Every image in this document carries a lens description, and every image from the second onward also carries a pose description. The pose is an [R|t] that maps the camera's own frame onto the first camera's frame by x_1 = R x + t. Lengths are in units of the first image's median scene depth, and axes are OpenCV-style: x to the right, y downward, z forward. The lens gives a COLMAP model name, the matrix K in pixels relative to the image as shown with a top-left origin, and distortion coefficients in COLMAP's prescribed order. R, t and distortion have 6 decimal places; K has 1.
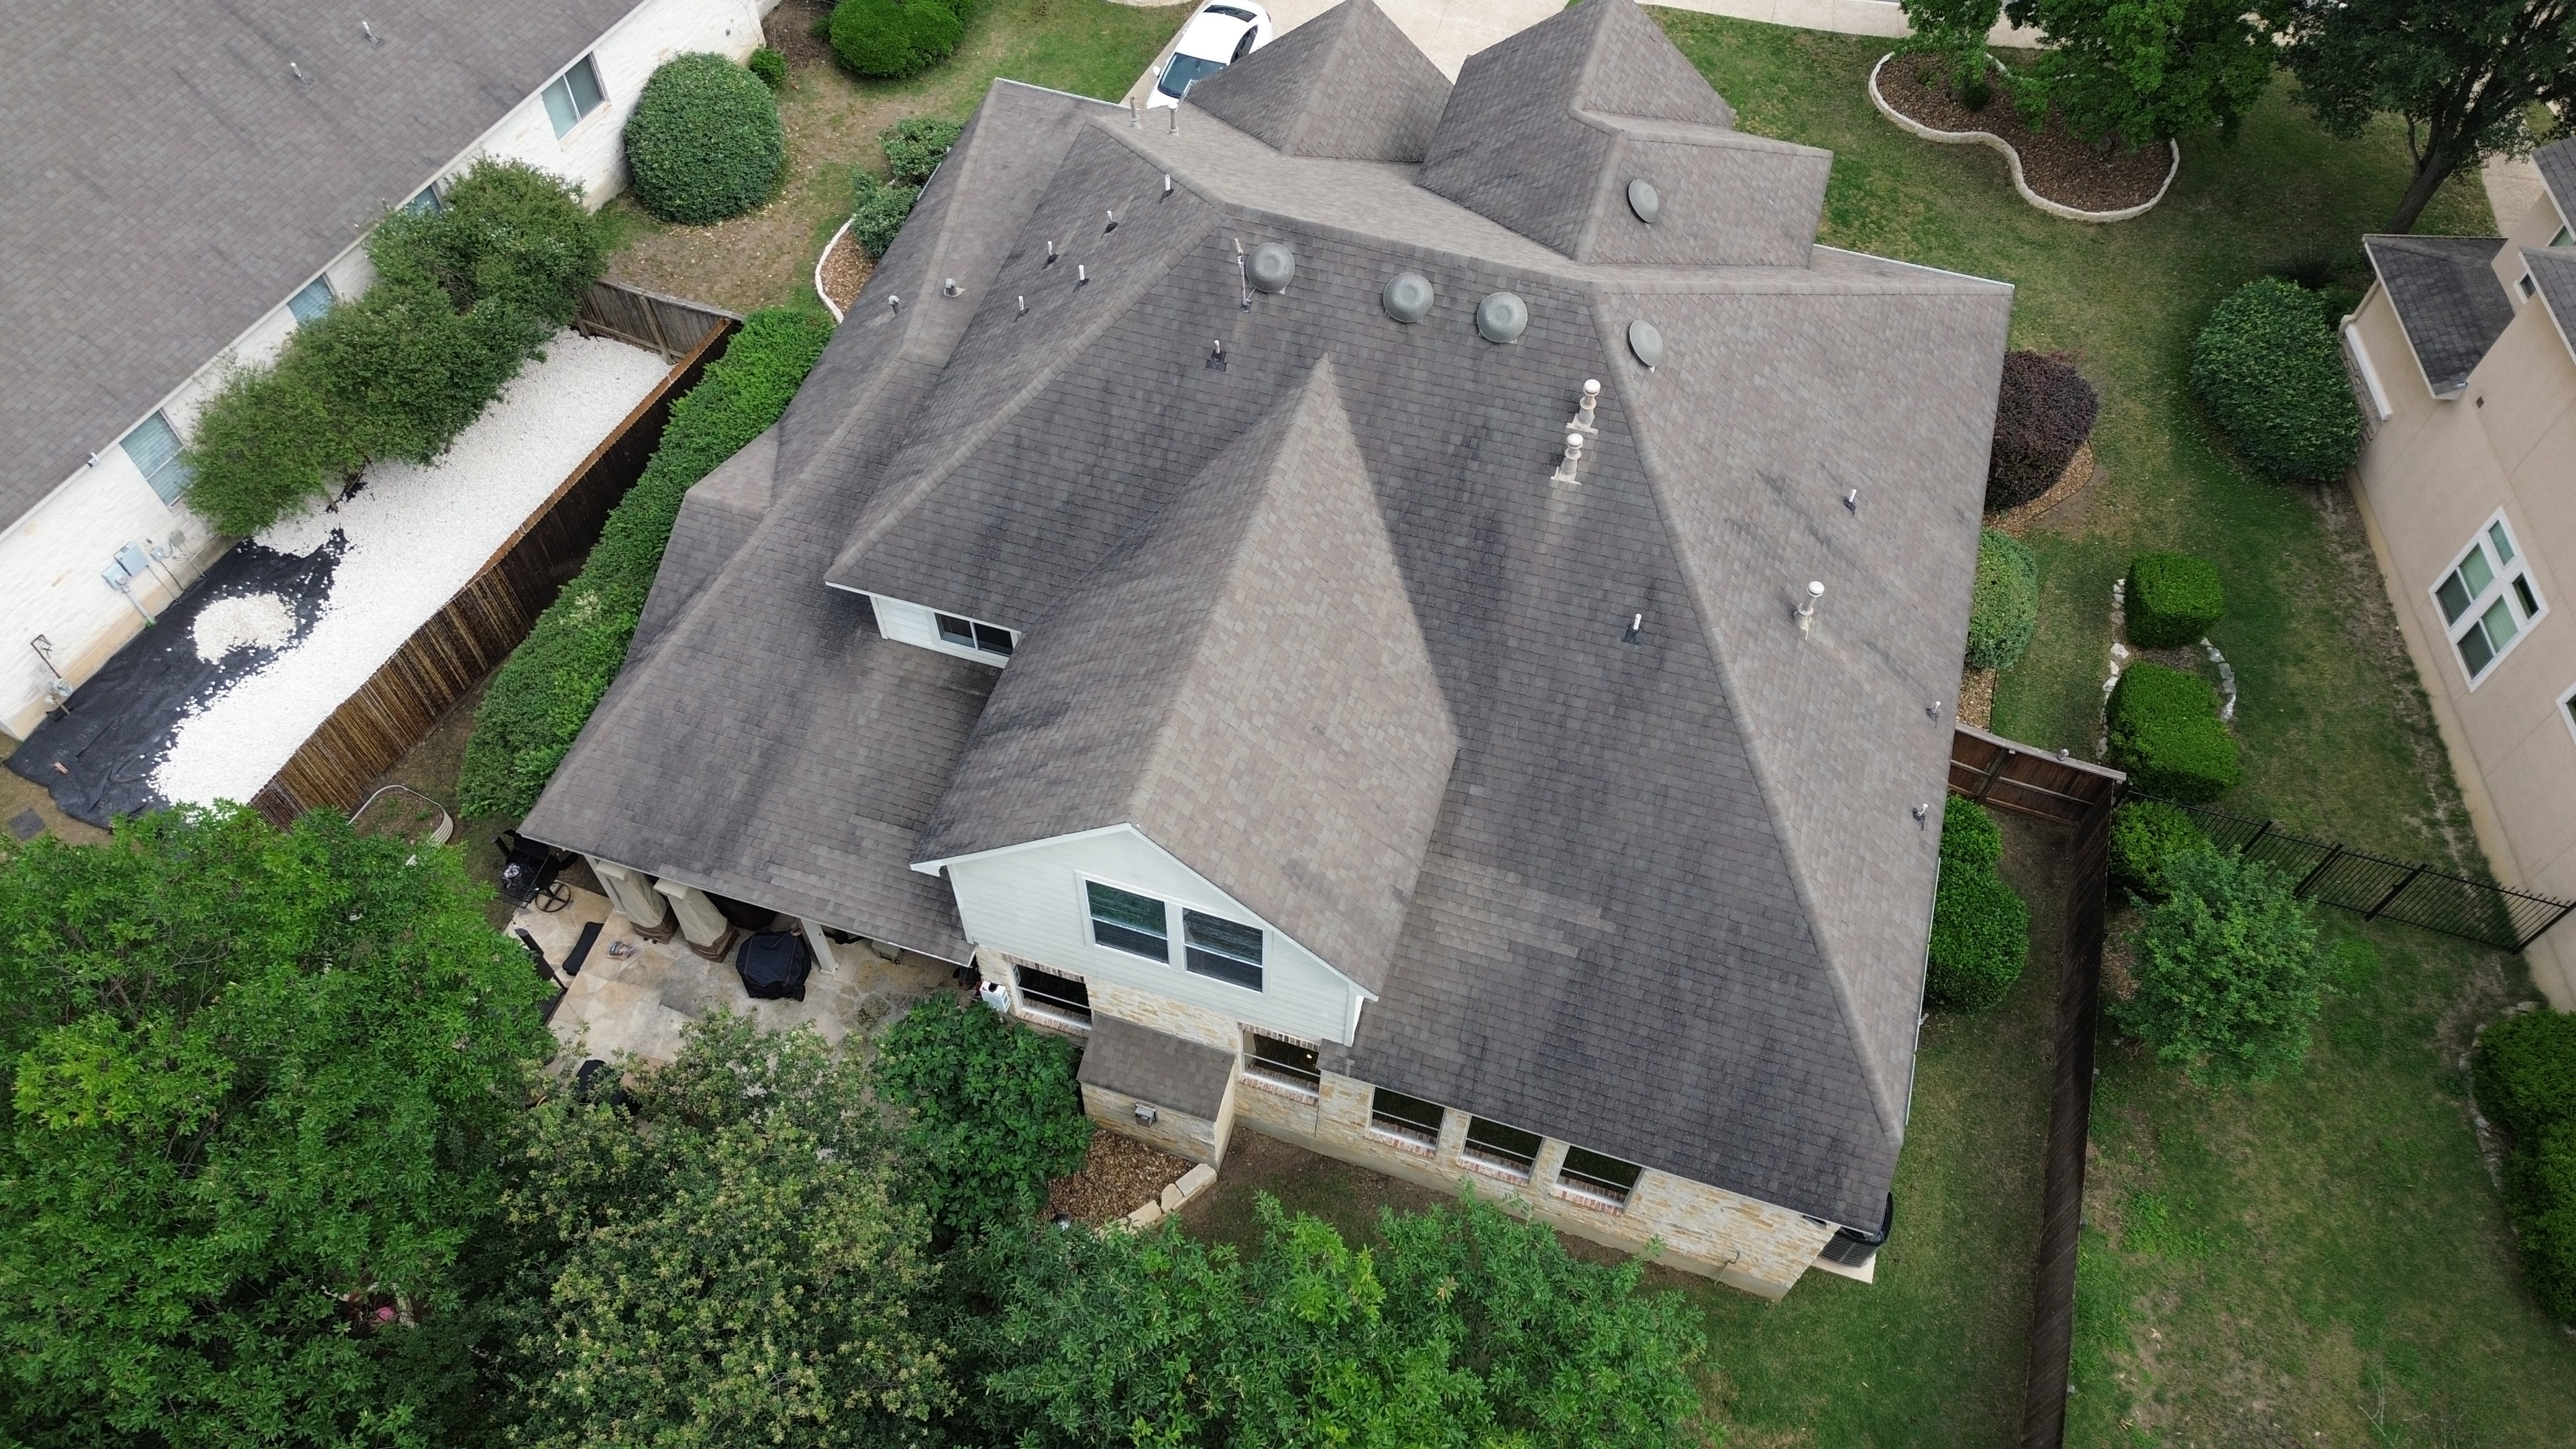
lens RADIAL K [[1844.7, 0, 1283.0], [0, 1844.7, 724.7], [0, 0, 1]] dist [0.063917, -0.066606]
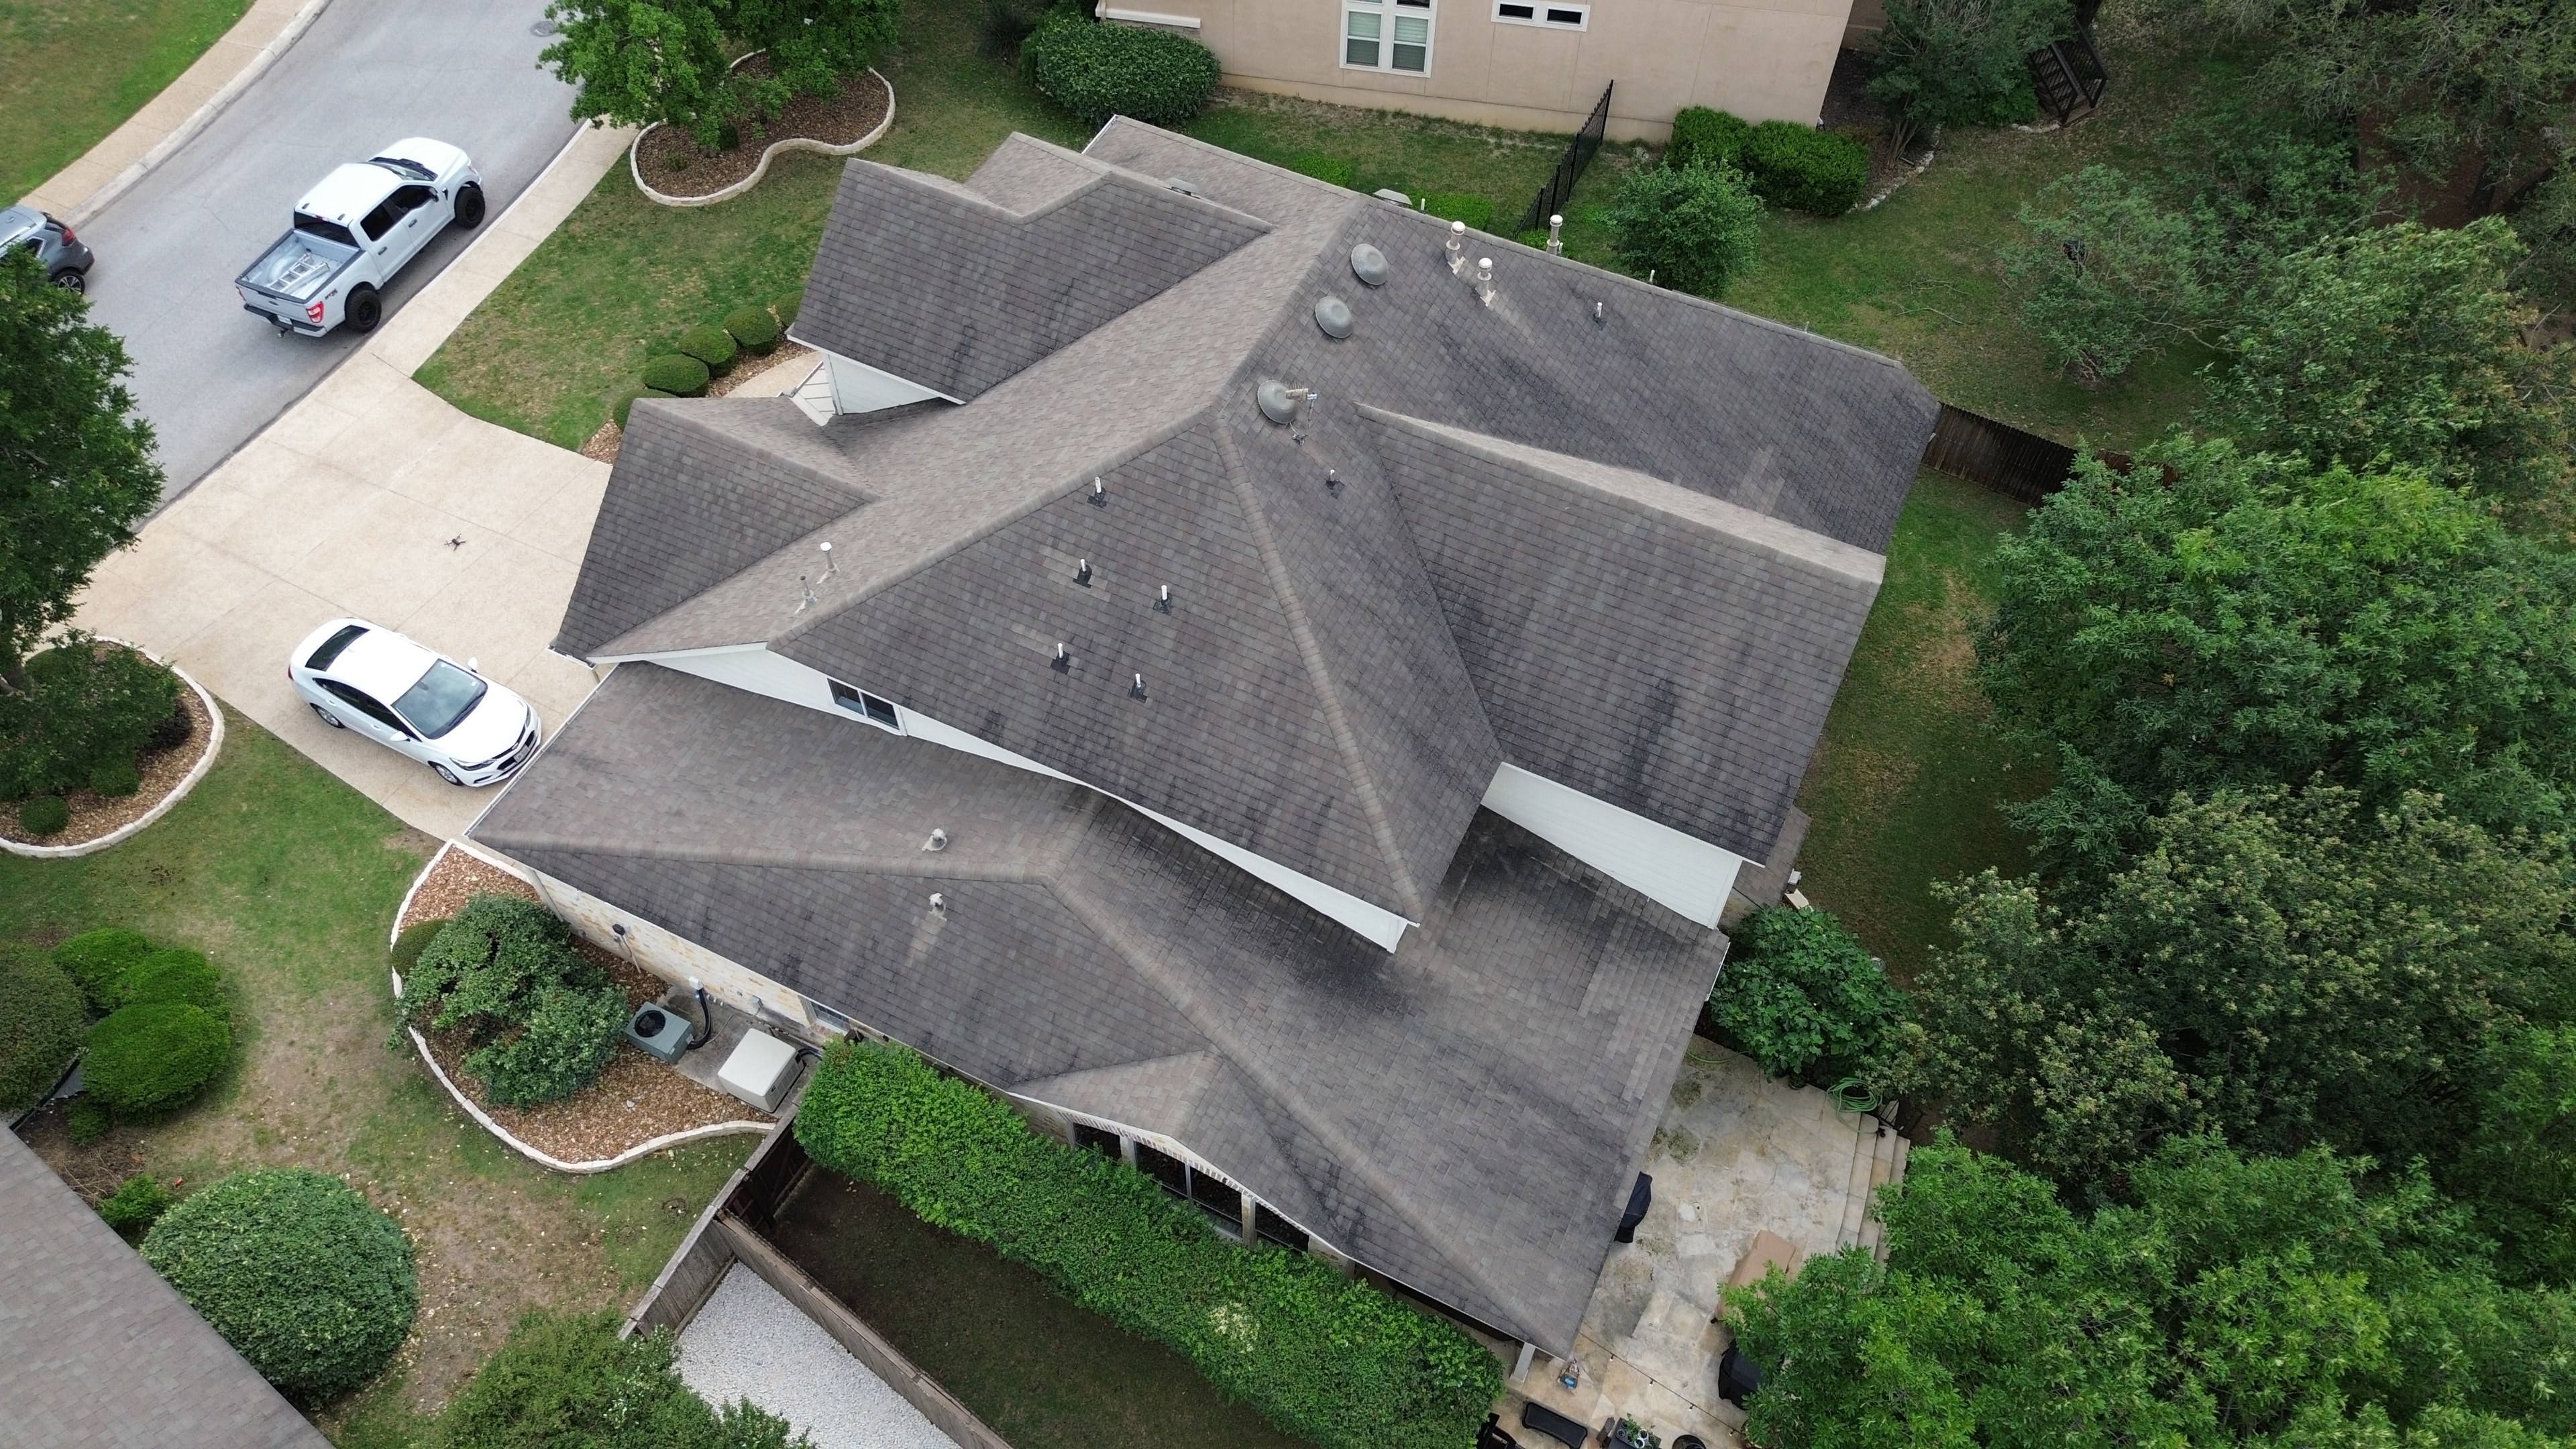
lens RADIAL K [[1844.7, 0, 1288.9], [0, 1844.7, 716.6], [0, 0, 1]] dist [0.063917, -0.066606]
pose [[0.143553, -0.800293, 0.582172, -0.590651], [0.810610, 0.432550, 0.394731, -0.451173], [-0.567719, 0.415249, 0.710819, 0.259411]]
